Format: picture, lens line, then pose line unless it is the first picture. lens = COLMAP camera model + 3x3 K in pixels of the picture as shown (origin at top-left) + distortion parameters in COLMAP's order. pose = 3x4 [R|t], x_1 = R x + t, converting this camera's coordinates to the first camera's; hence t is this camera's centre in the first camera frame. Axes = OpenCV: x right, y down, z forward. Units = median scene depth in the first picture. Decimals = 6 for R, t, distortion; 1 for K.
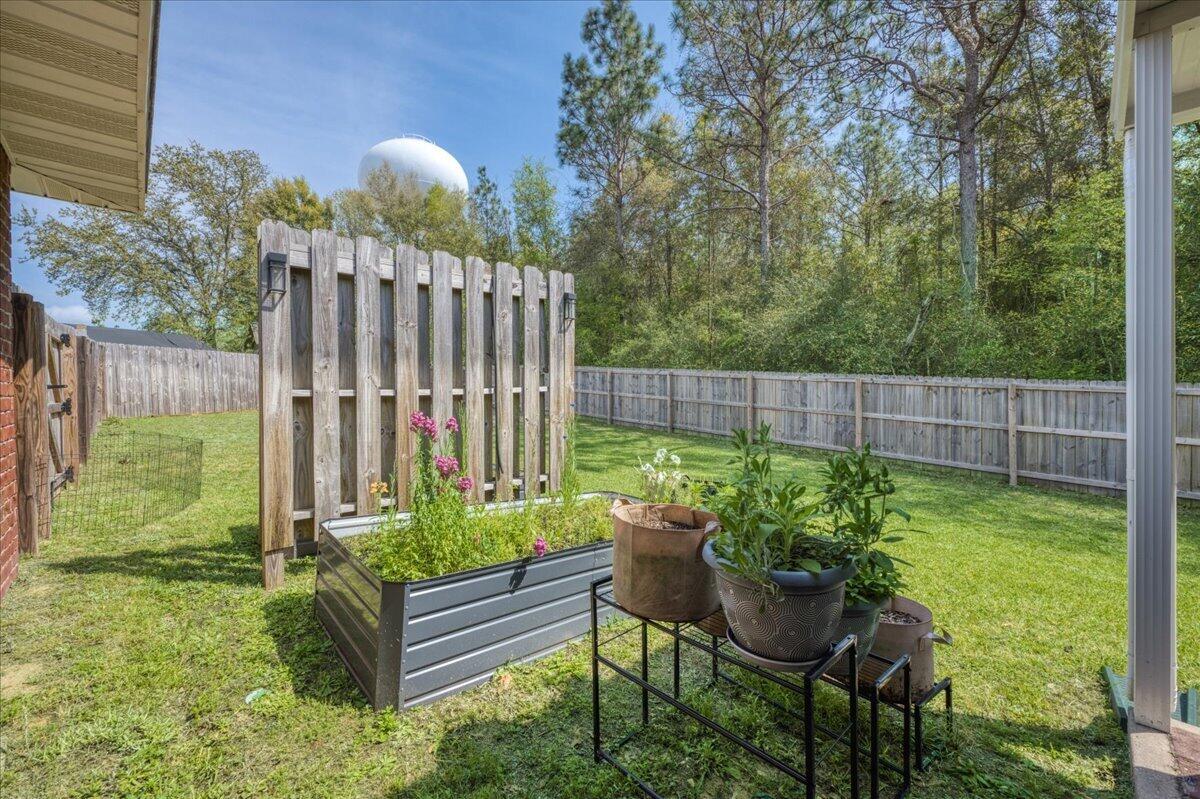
lens RADIAL K [[495.9, 0, 581.0], [0, 495.9, 395.4], [0, 0, 1]] dist [0.000540, 0.000318]
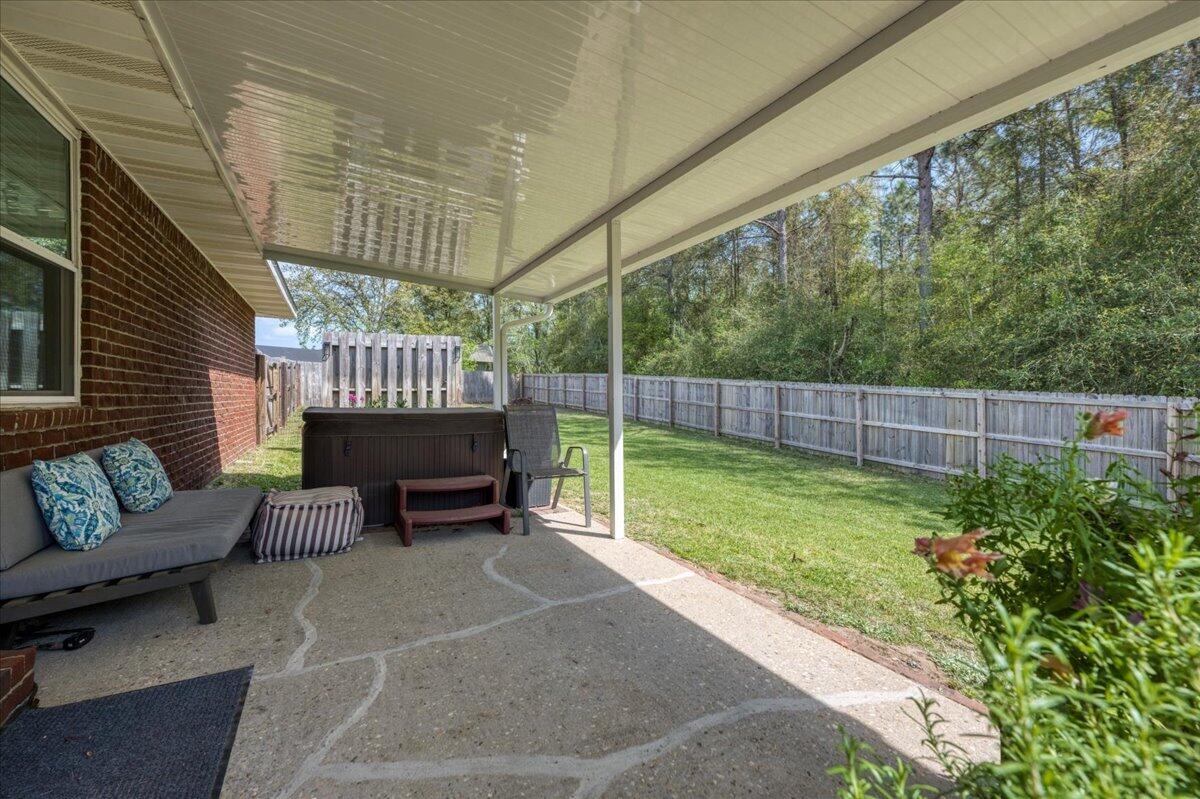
lens RADIAL K [[505.6, 0, 600.0], [0, 505.6, 399.5], [0, 0, 1]] dist [-0.002373, -0.000100]
pose [[0.968194, 0.009845, -0.250006, 0.493351], [-0.010505, 0.999944, -0.001307, 0.012672], [0.249979, 0.003891, 0.968243, -0.432443]]
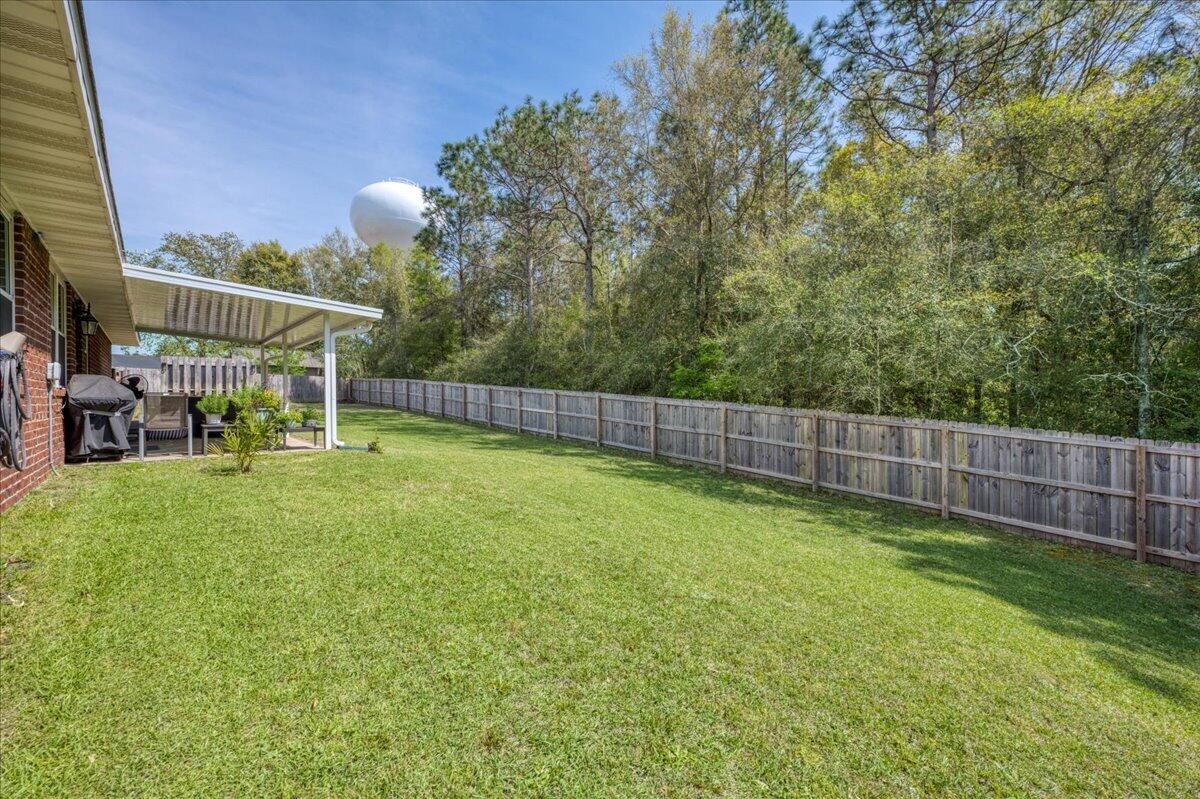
lens RADIAL K [[478.7, 0, 604.2], [0, 478.7, 394.8], [0, 0, 1]] dist [-0.000901, 0.000175]
pose [[0.999745, 0.004422, 0.022163, 1.124429], [-0.004023, 0.999830, -0.018012, 0.036249], [-0.022239, 0.017919, 0.999592, -1.189108]]
